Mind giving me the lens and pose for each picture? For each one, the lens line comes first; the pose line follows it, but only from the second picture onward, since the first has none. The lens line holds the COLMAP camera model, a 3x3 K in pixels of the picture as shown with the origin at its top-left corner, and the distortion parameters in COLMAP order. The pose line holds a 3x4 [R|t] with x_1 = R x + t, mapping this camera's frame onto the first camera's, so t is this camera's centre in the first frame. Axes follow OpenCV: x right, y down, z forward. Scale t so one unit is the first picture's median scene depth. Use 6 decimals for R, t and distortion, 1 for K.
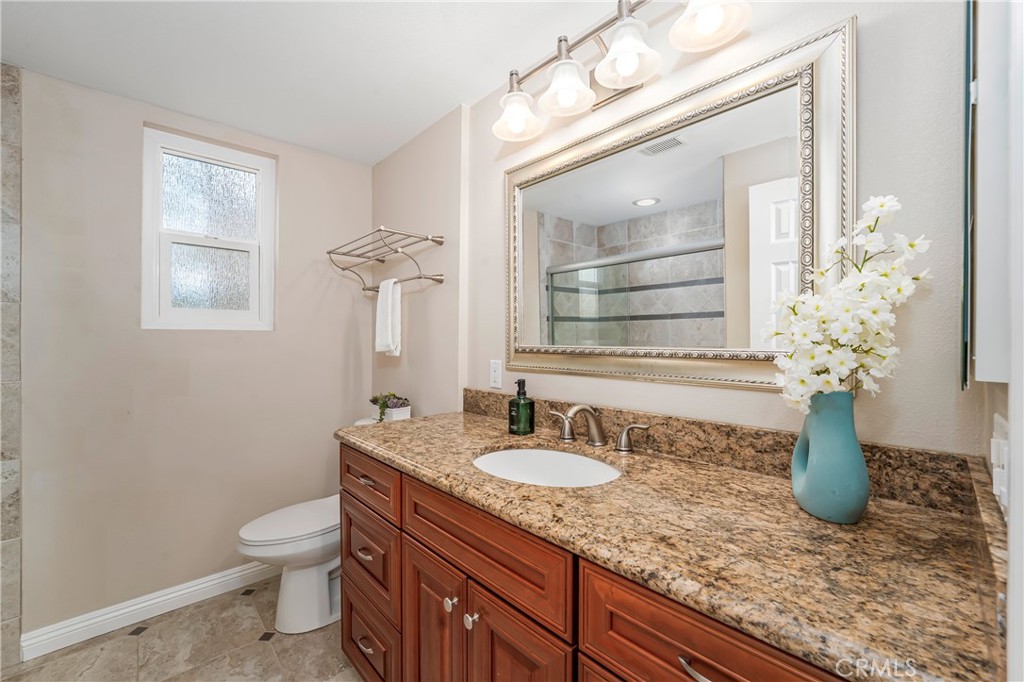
lens RADIAL K [[417.0, 0, 509.1], [0, 417.0, 345.6], [0, 0, 1]] dist [-0.010107, 0.001057]
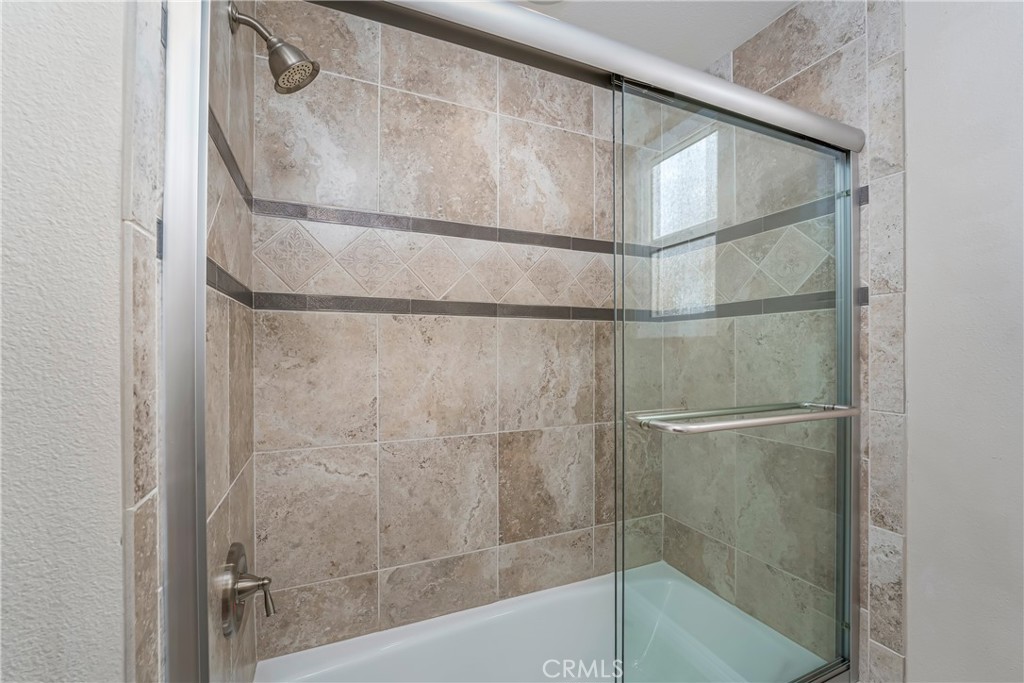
lens RADIAL K [[417.0, 0, 508.0], [0, 417.0, 348.9], [0, 0, 1]] dist [-0.010107, 0.001057]
pose [[-0.327446, -0.004919, -0.944857, -0.375054], [-0.005557, 0.999979, -0.003280, -0.009997], [0.944853, 0.004176, -0.327467, 0.628453]]
